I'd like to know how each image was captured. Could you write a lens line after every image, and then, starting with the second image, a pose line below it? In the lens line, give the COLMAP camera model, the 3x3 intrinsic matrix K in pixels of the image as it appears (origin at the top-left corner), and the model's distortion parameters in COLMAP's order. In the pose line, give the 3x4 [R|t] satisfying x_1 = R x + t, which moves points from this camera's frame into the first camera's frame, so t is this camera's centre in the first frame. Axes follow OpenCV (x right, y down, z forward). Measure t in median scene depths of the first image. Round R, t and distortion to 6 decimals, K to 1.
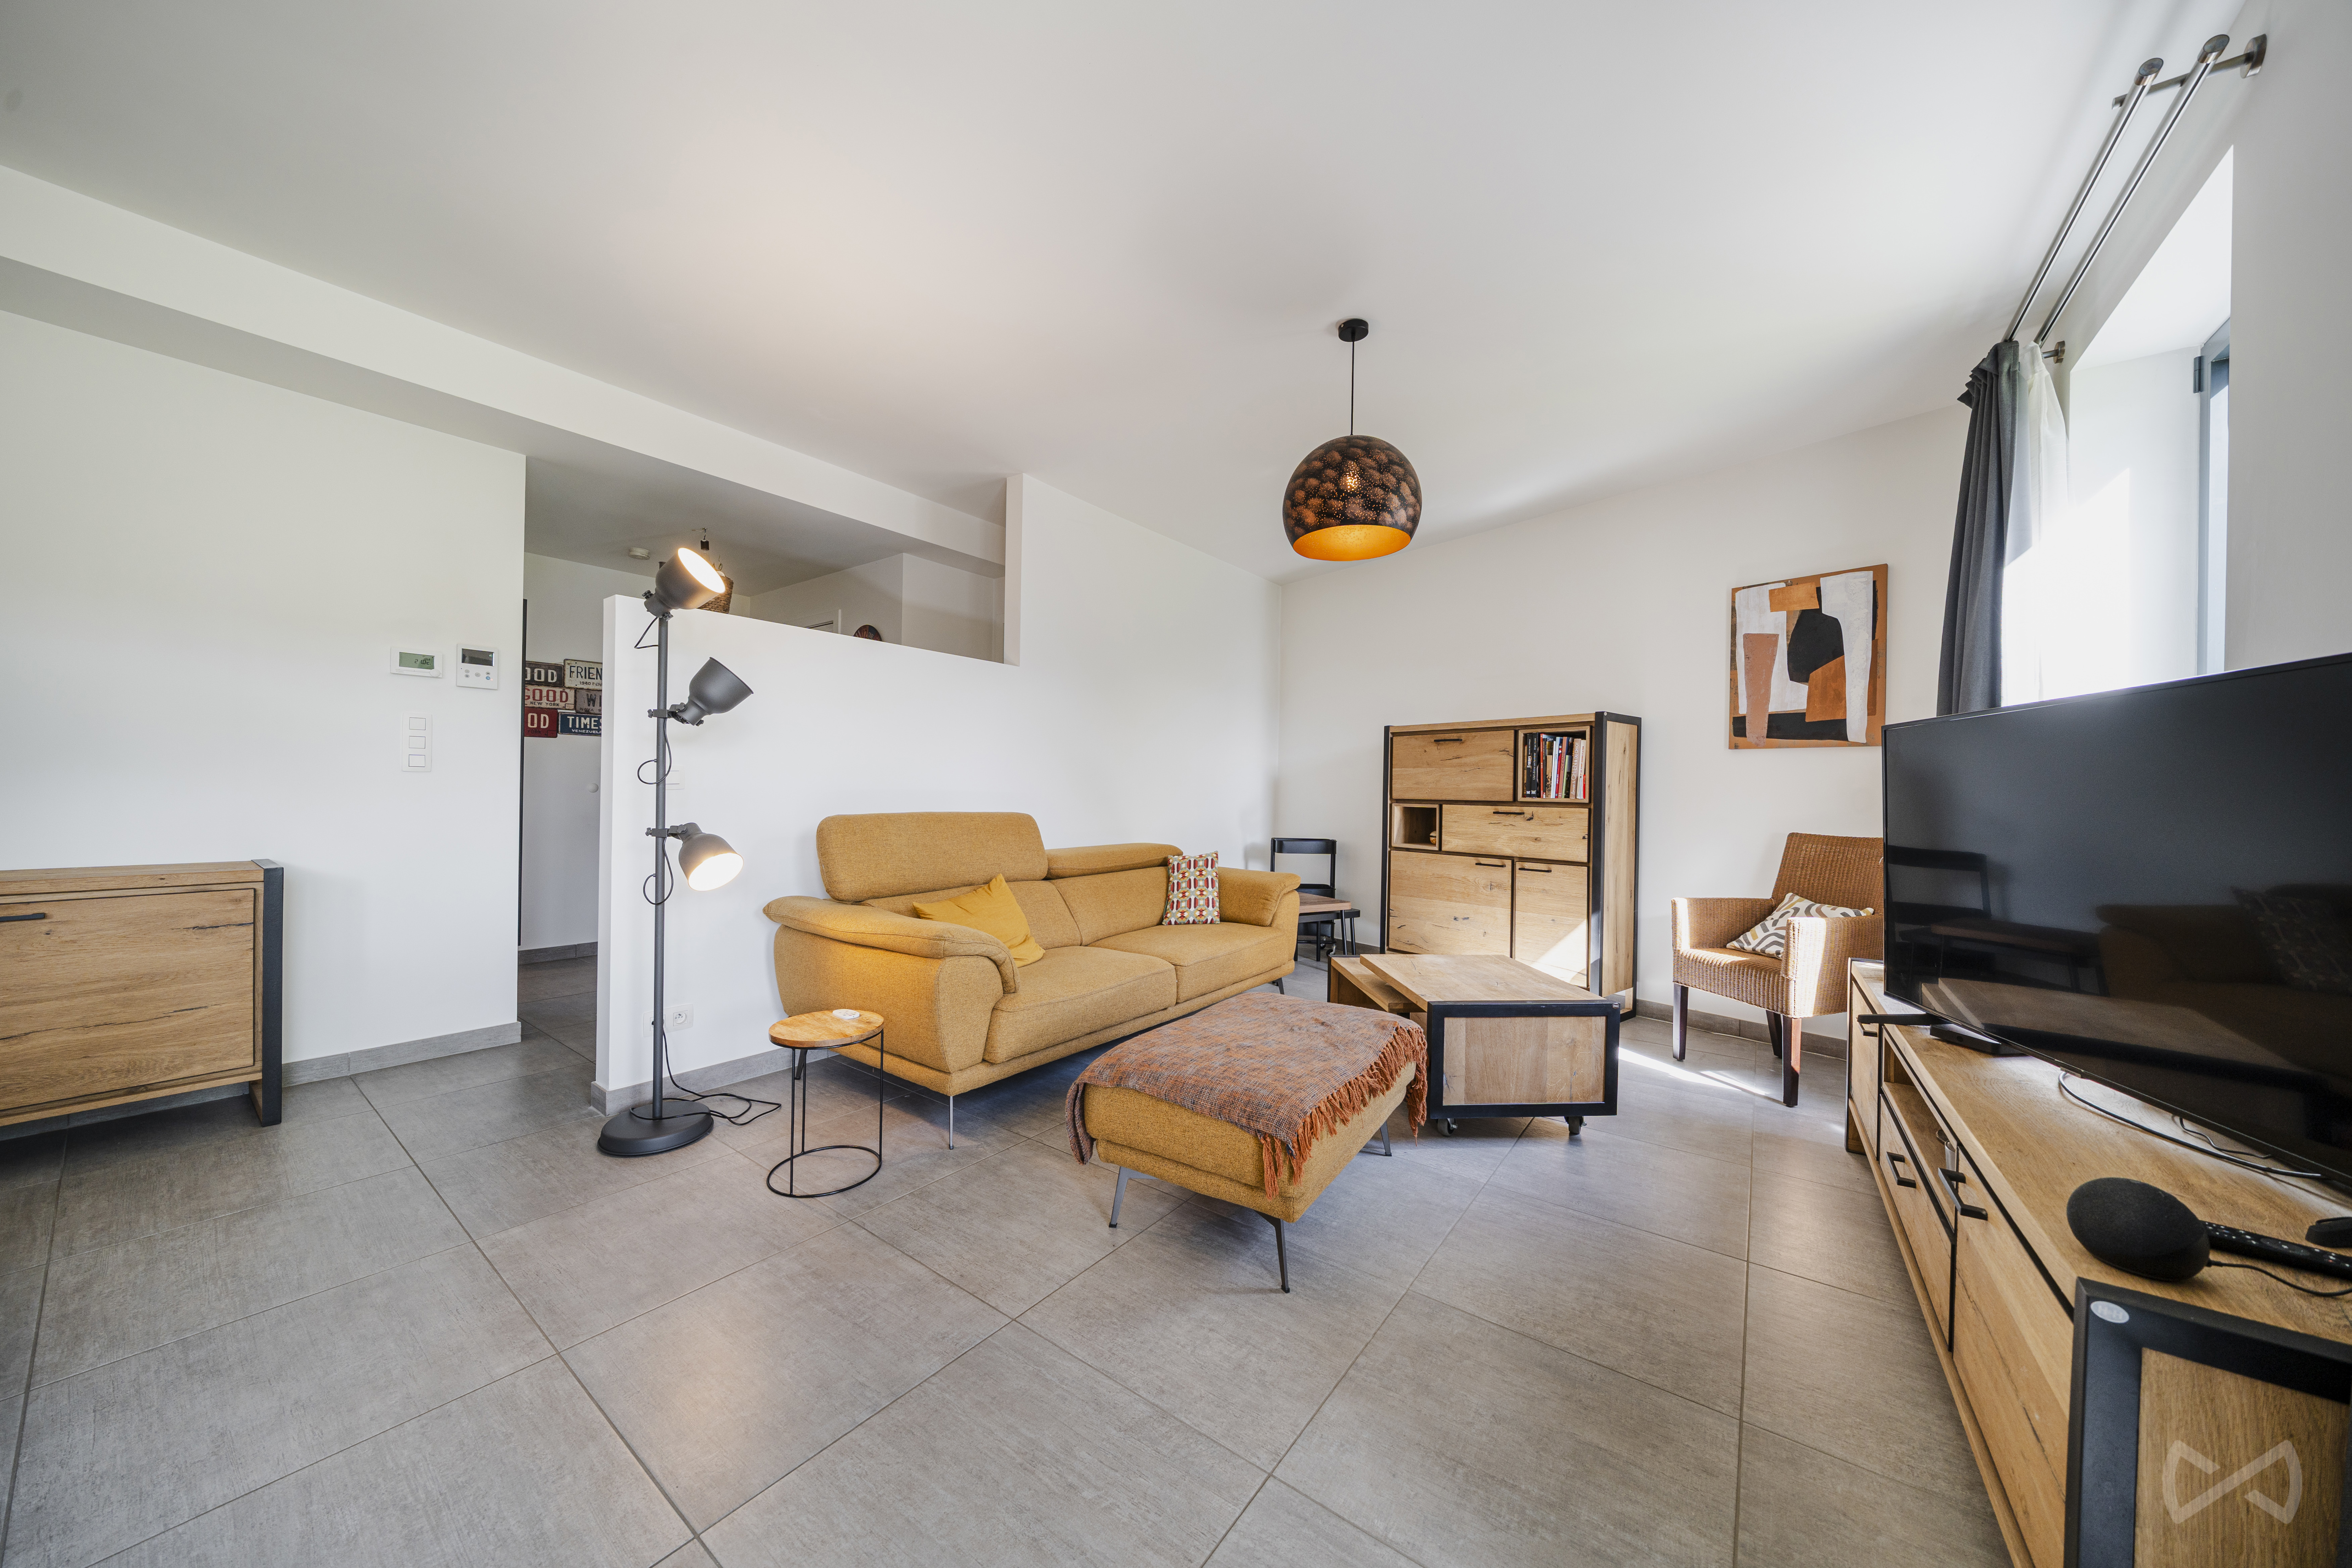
lens RADIAL K [[797.0, 0, 1175.4], [0, 797.0, 794.7], [0, 0, 1]] dist [-0.001375, -0.000215]
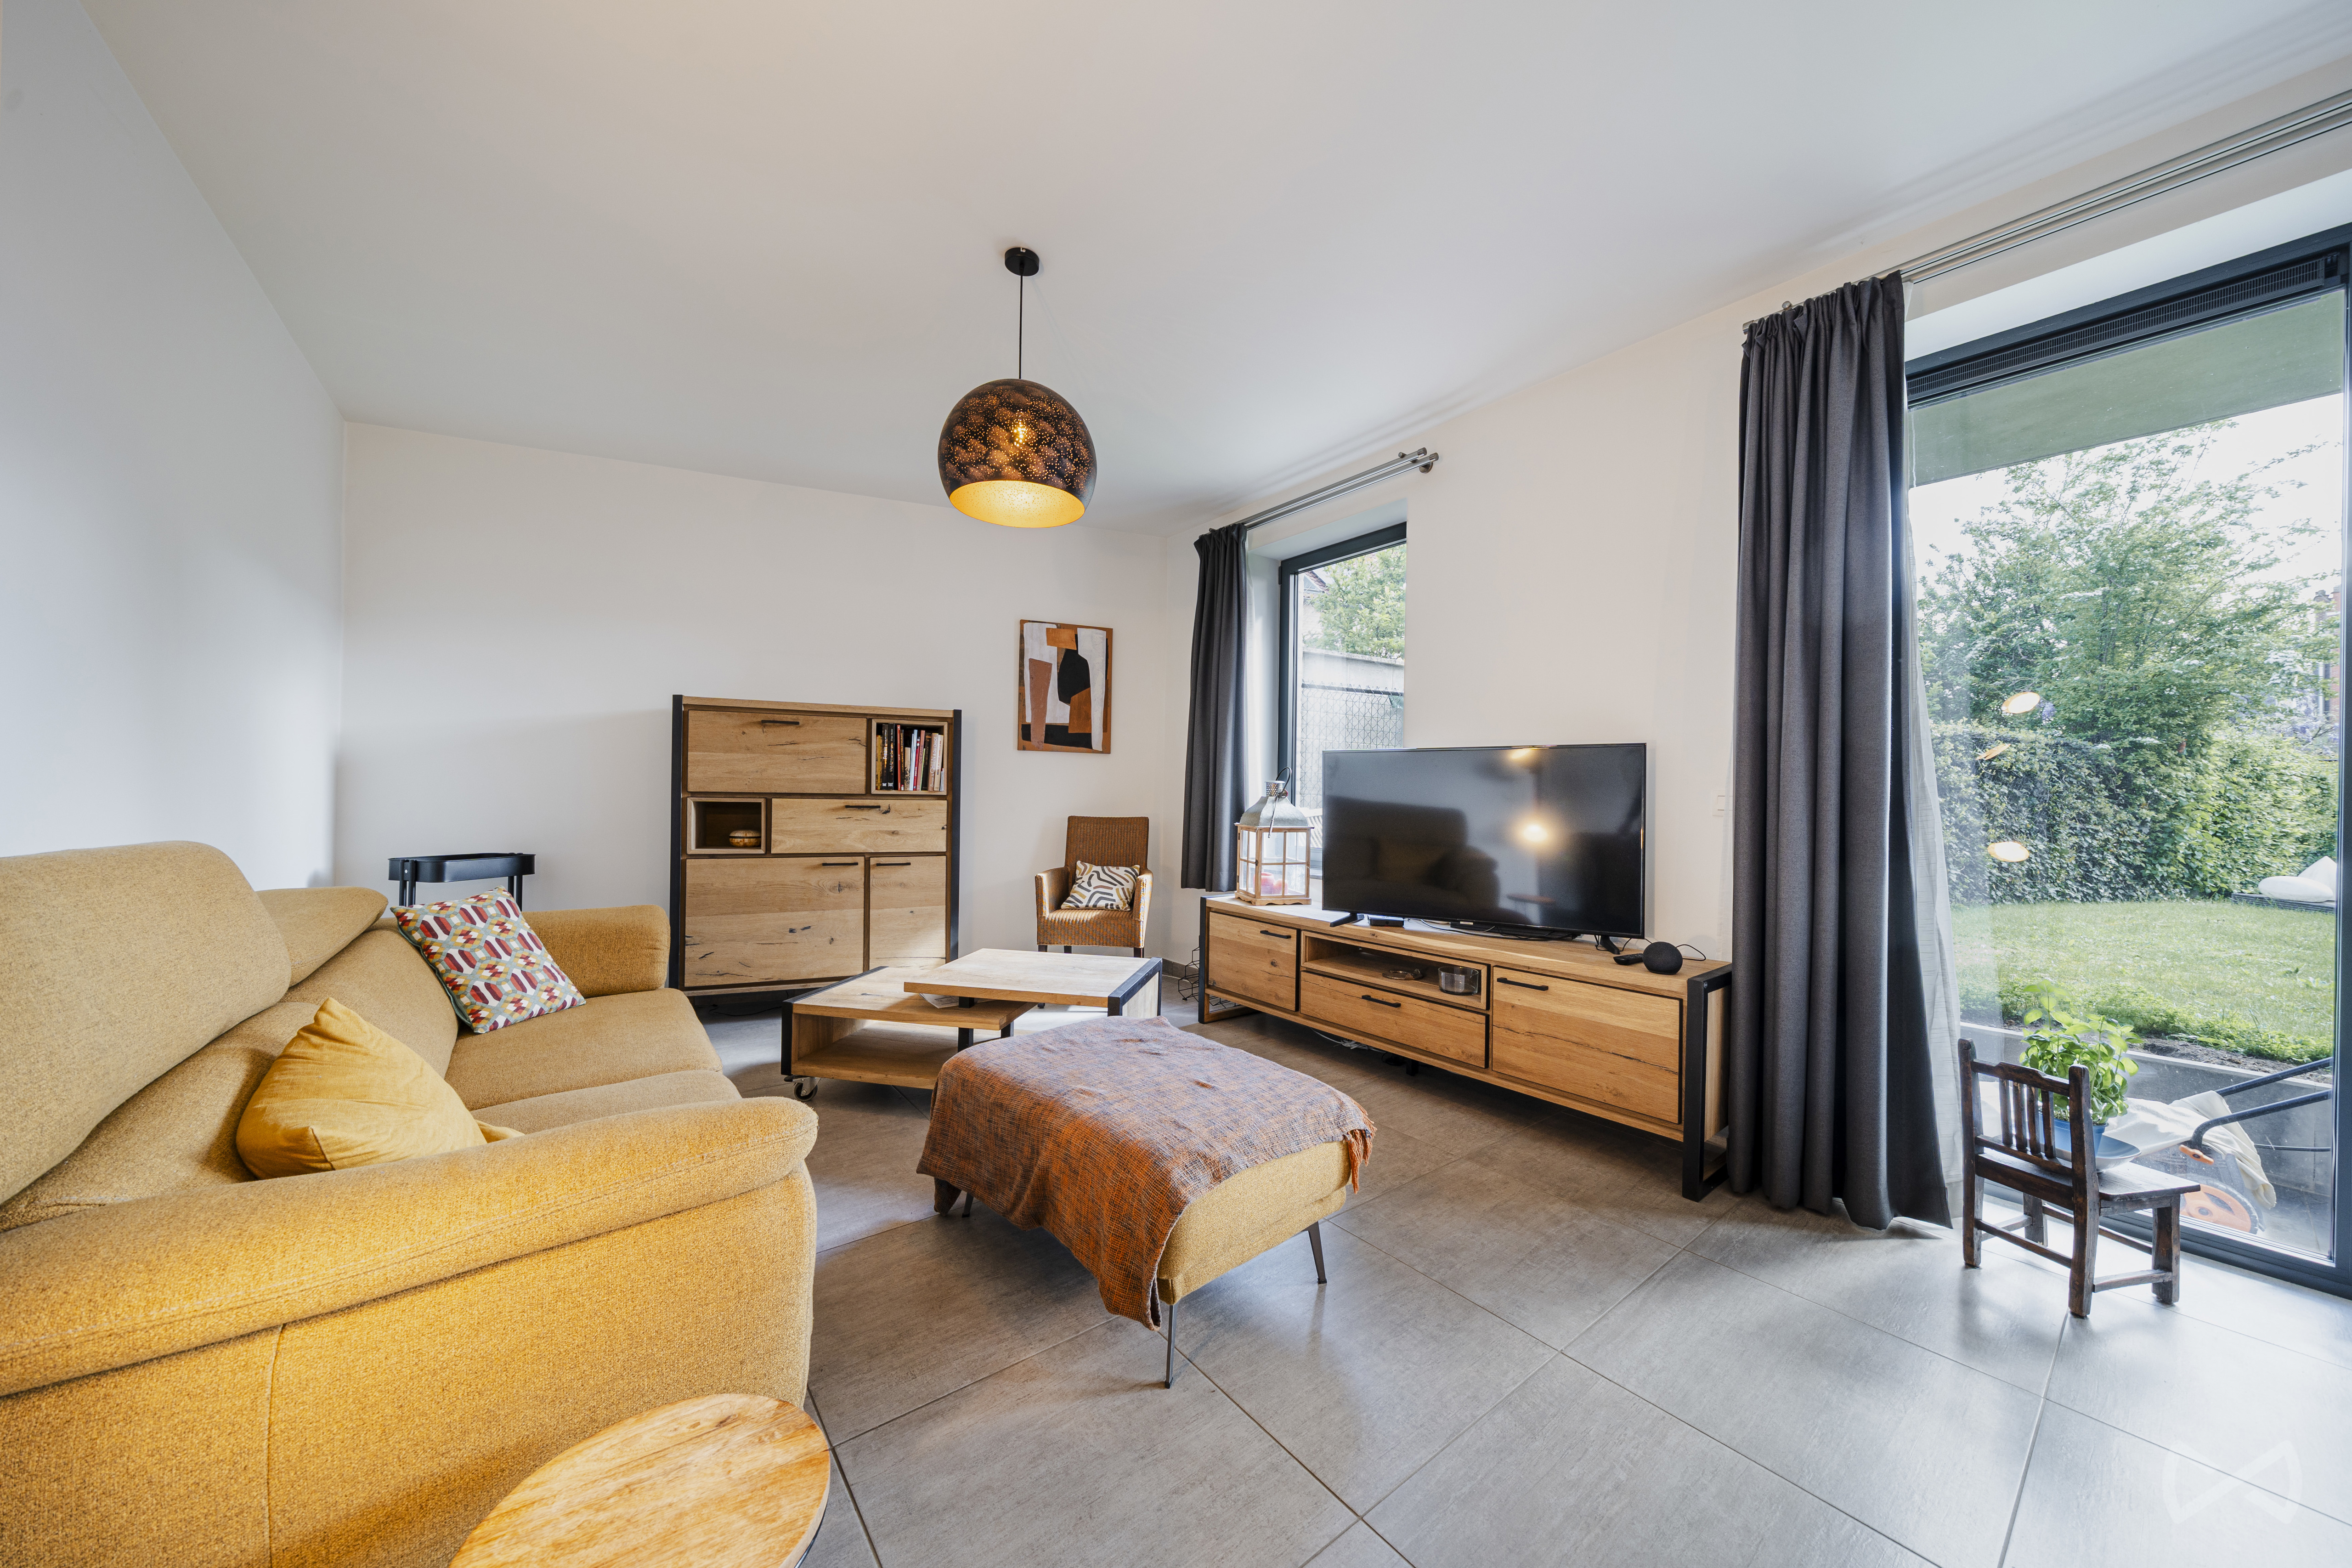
lens RADIAL K [[797.0, 0, 1179.5], [0, 797.0, 792.6], [0, 0, 1]] dist [-0.001375, -0.000215]
pose [[0.271083, -0.009145, 0.962512, -0.393944], [-0.006238, 0.999917, 0.011258, -0.006630], [-0.962536, -0.009056, 0.271004, 0.401457]]
